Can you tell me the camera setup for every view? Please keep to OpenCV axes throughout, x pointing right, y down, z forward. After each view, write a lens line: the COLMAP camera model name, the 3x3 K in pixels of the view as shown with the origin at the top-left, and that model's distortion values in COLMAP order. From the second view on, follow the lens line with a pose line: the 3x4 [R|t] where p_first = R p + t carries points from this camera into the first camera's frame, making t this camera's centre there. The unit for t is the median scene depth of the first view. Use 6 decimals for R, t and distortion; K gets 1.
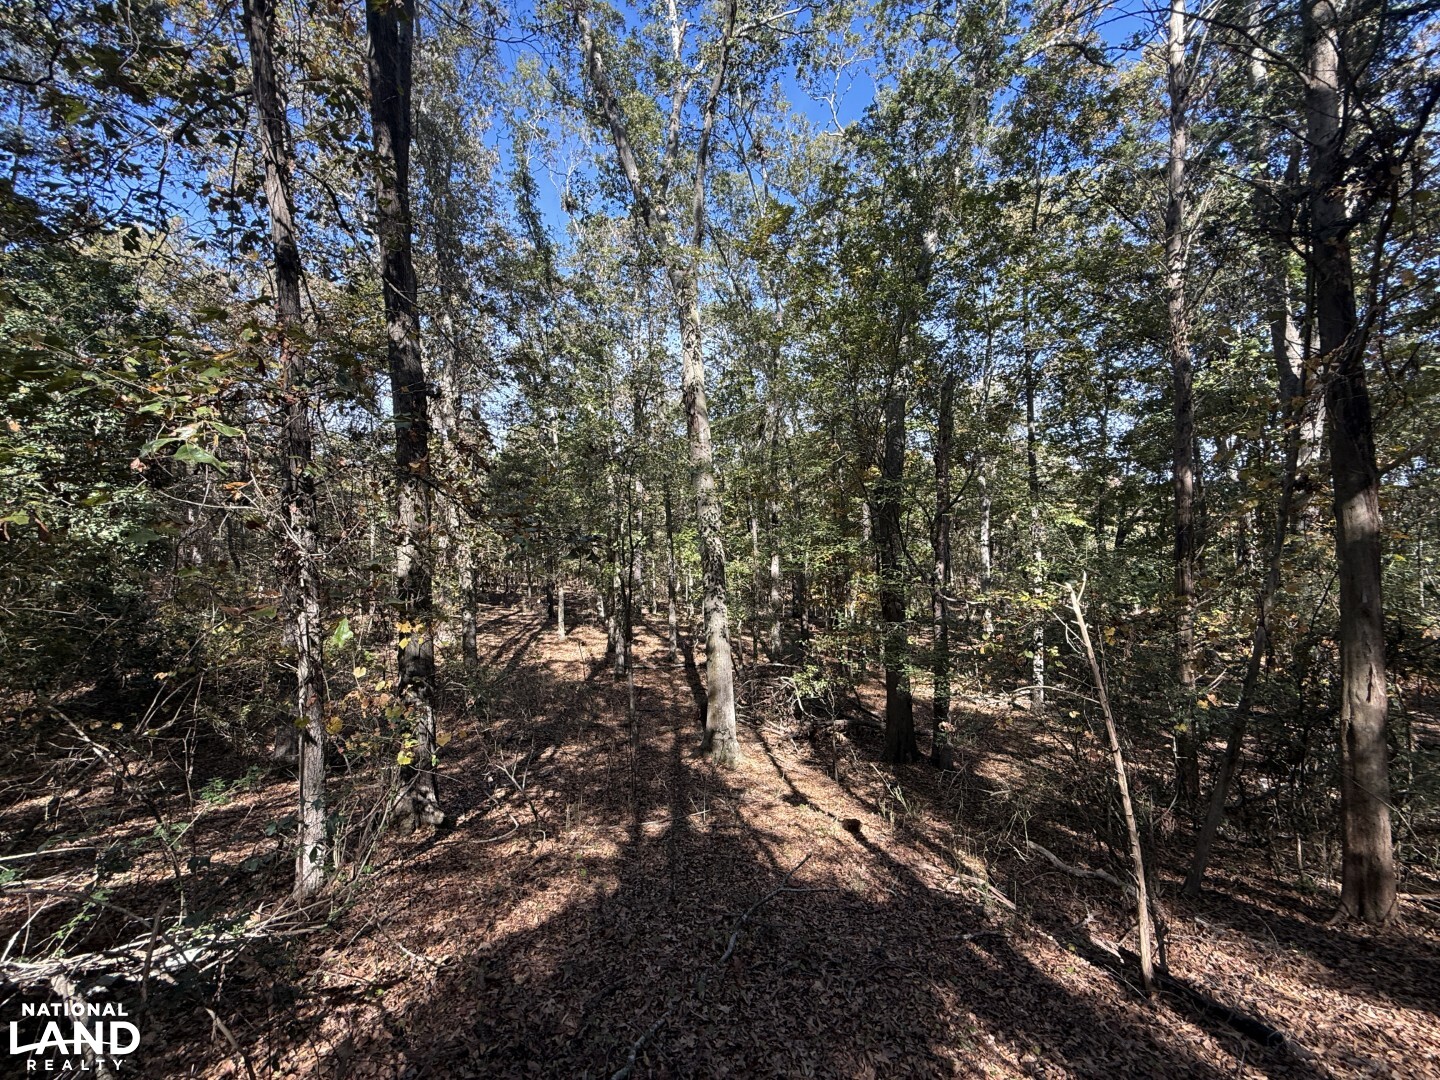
lens RADIAL K [[575.9, 0, 713.9], [0, 575.9, 538.5], [0, 0, 1]] dist [0.002115, 0.000062]
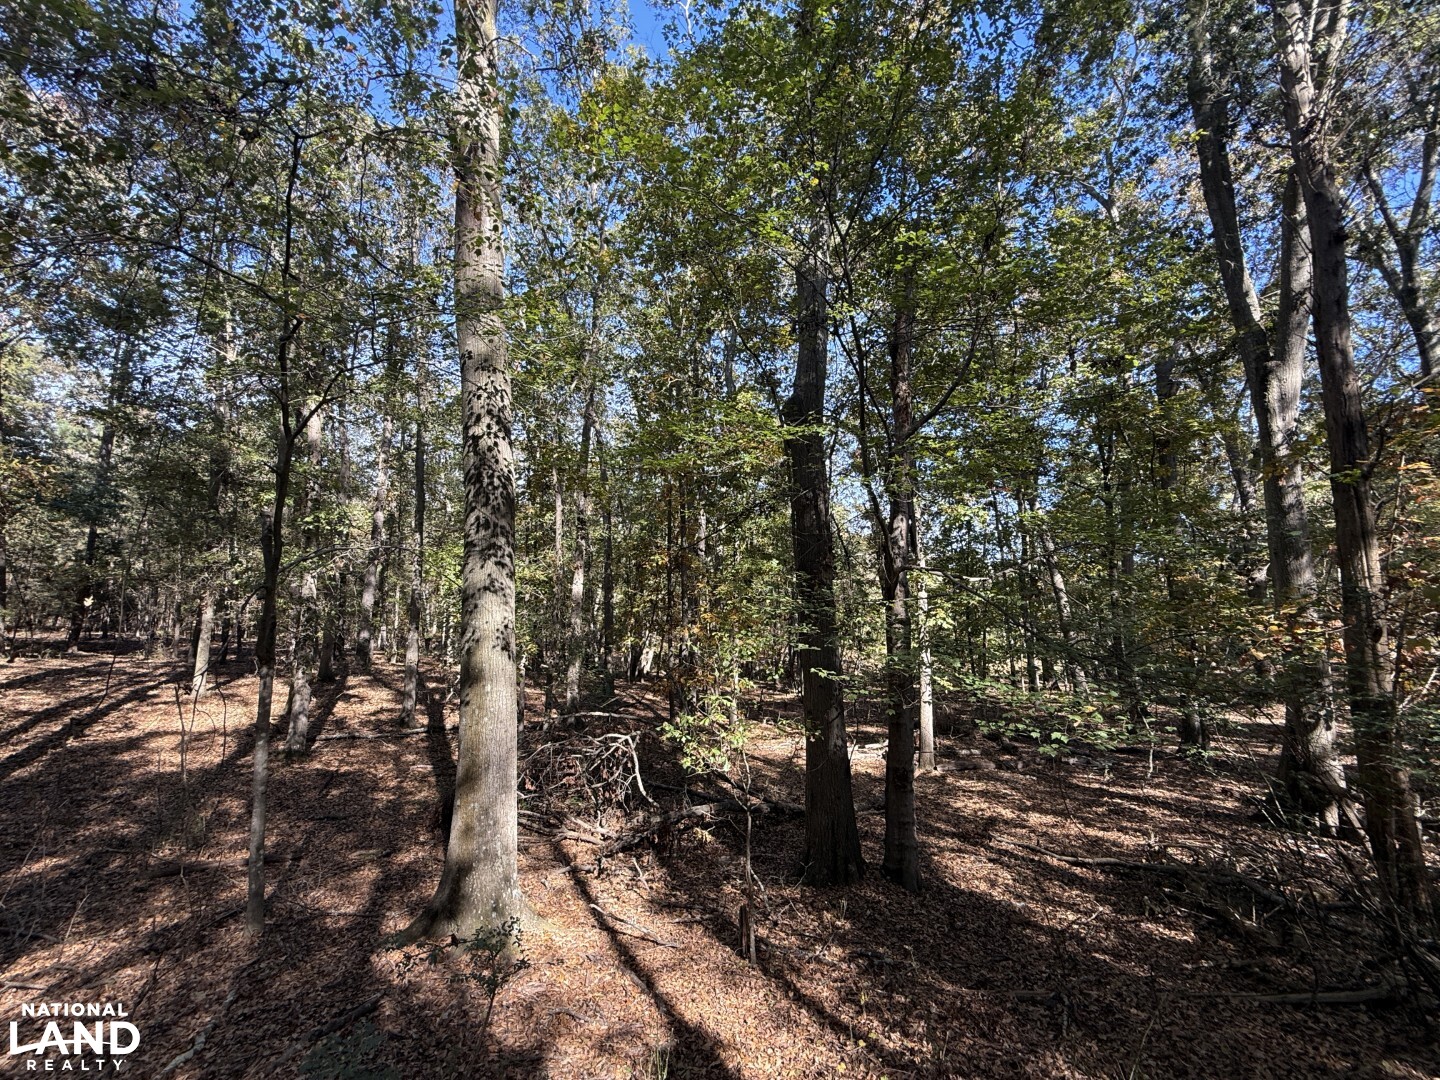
lens RADIAL K [[578.0, 0, 715.0], [0, 578.0, 543.6], [0, 0, 1]] dist [0.000067, -0.000043]
pose [[0.930010, 0.066786, 0.361416, 0.000906], [-0.031529, 0.994224, -0.102591, 0.111372], [-0.366180, 0.084016, 0.926743, 0.432726]]
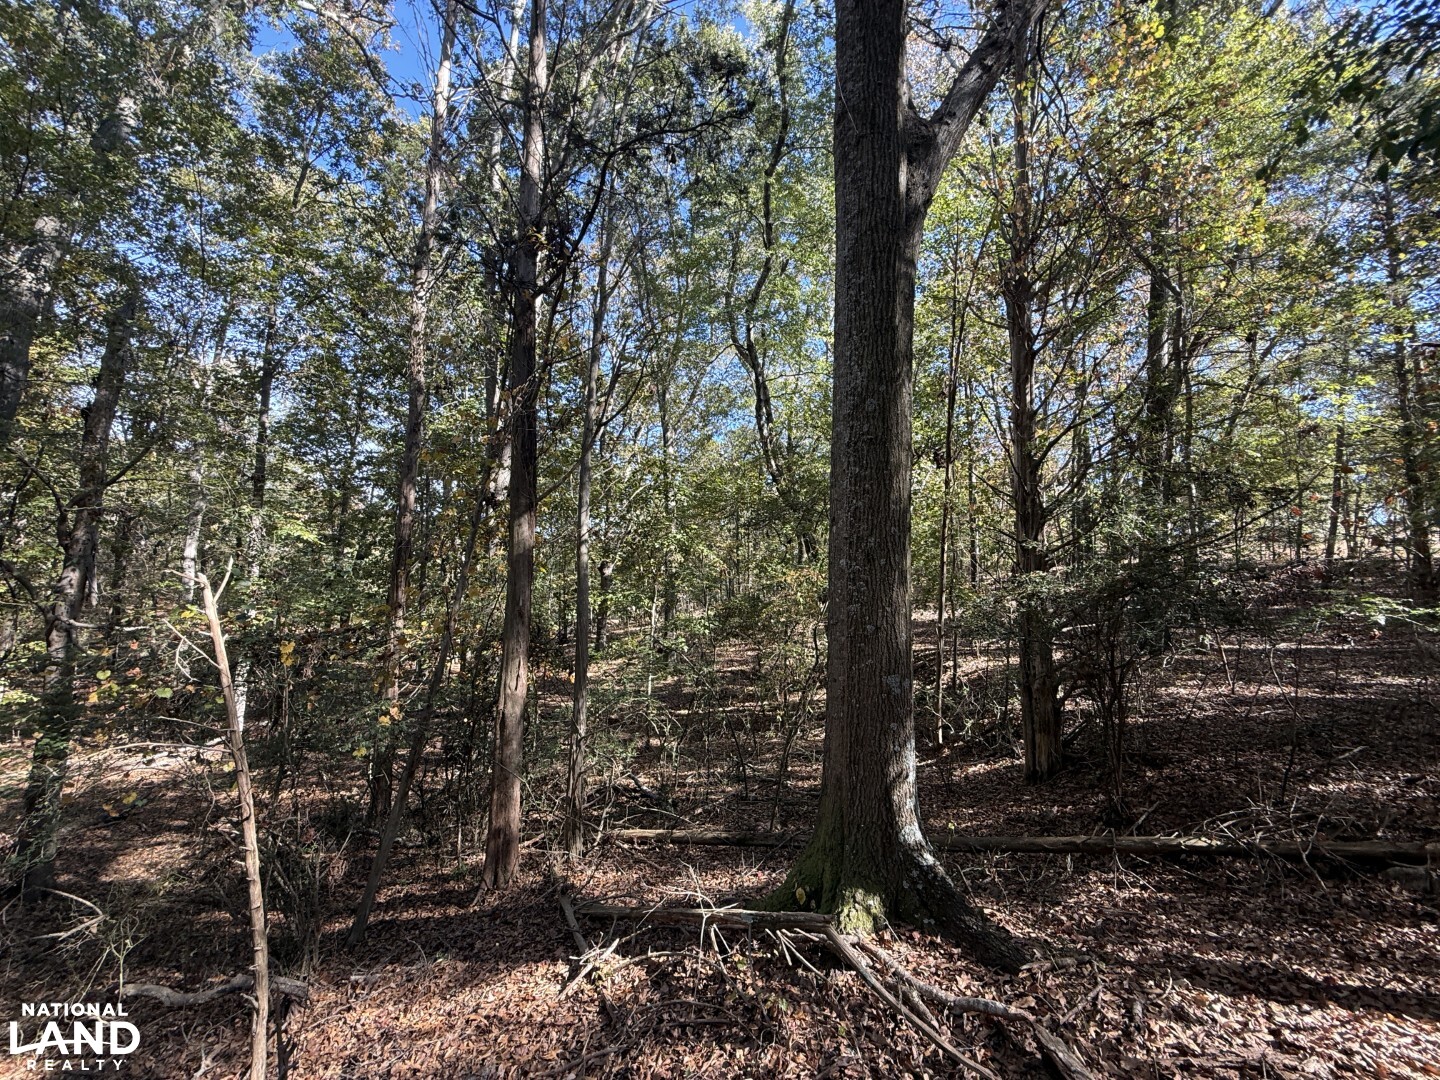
lens RADIAL K [[575.9, 0, 713.9], [0, 575.9, 538.5], [0, 0, 1]] dist [0.002115, 0.000062]
pose [[0.397787, 0.095605, 0.912483, 0.065644], [-0.055572, 0.995241, -0.080050, 0.015611], [-0.915793, -0.018866, 0.401206, 0.056291]]
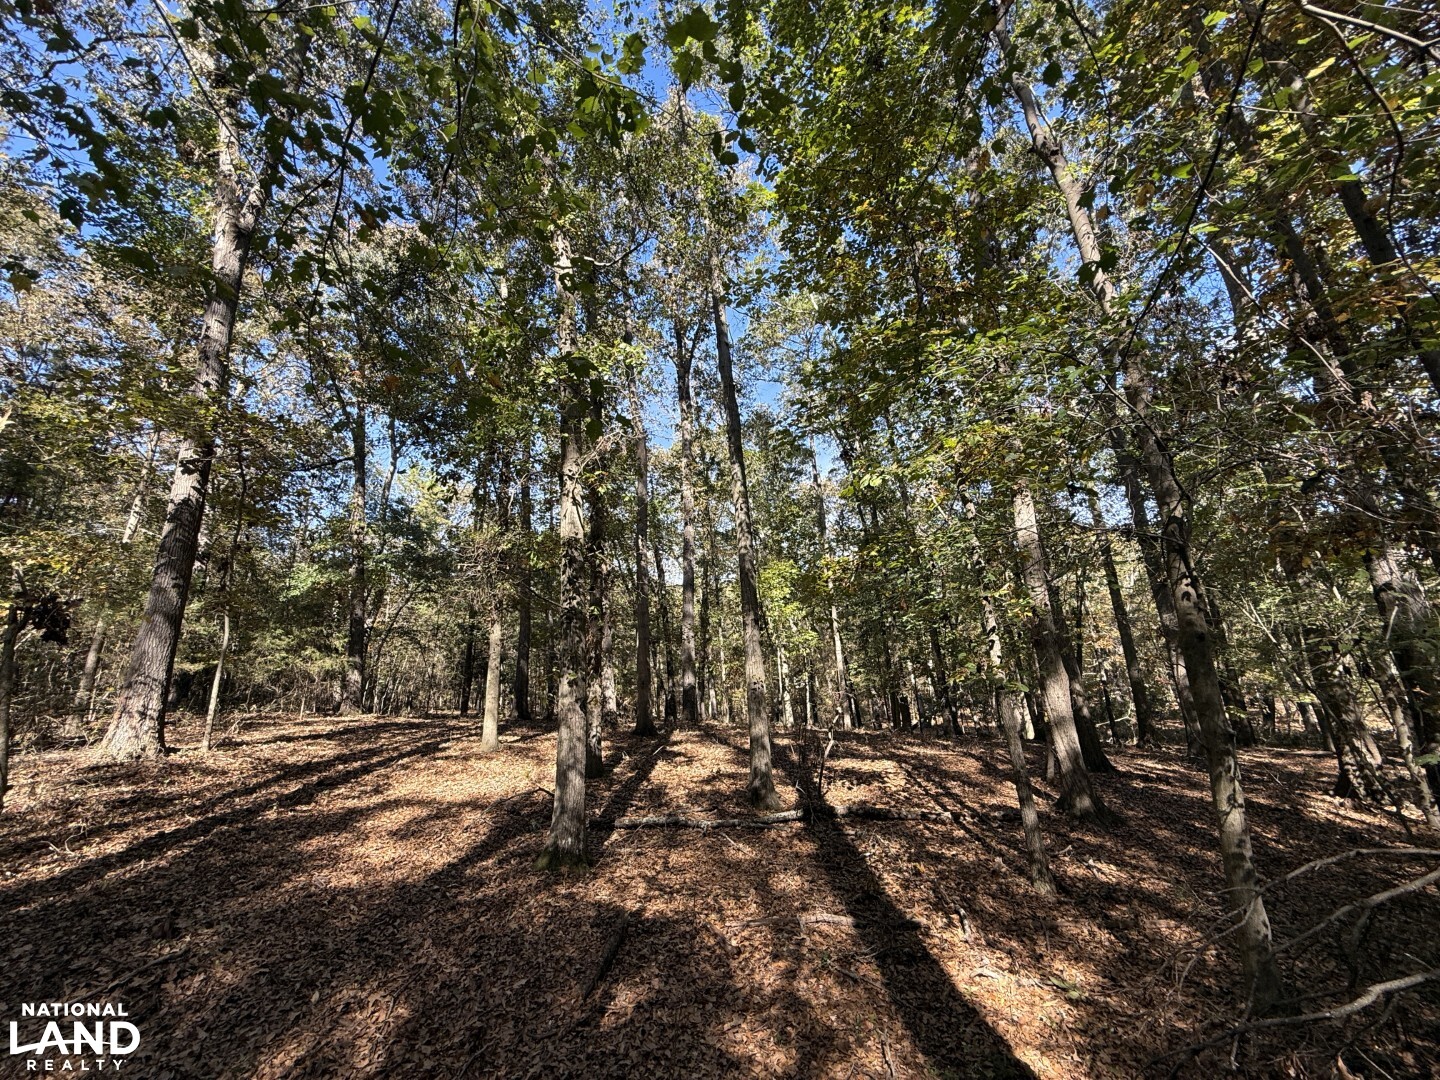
lens RADIAL K [[575.9, 0, 713.9], [0, 575.9, 538.5], [0, 0, 1]] dist [0.002115, 0.000062]
pose [[0.989887, -0.066725, -0.125186, -0.076426], [0.034818, 0.969758, -0.241571, 0.229992], [0.137519, 0.234770, 0.962274, 1.017542]]
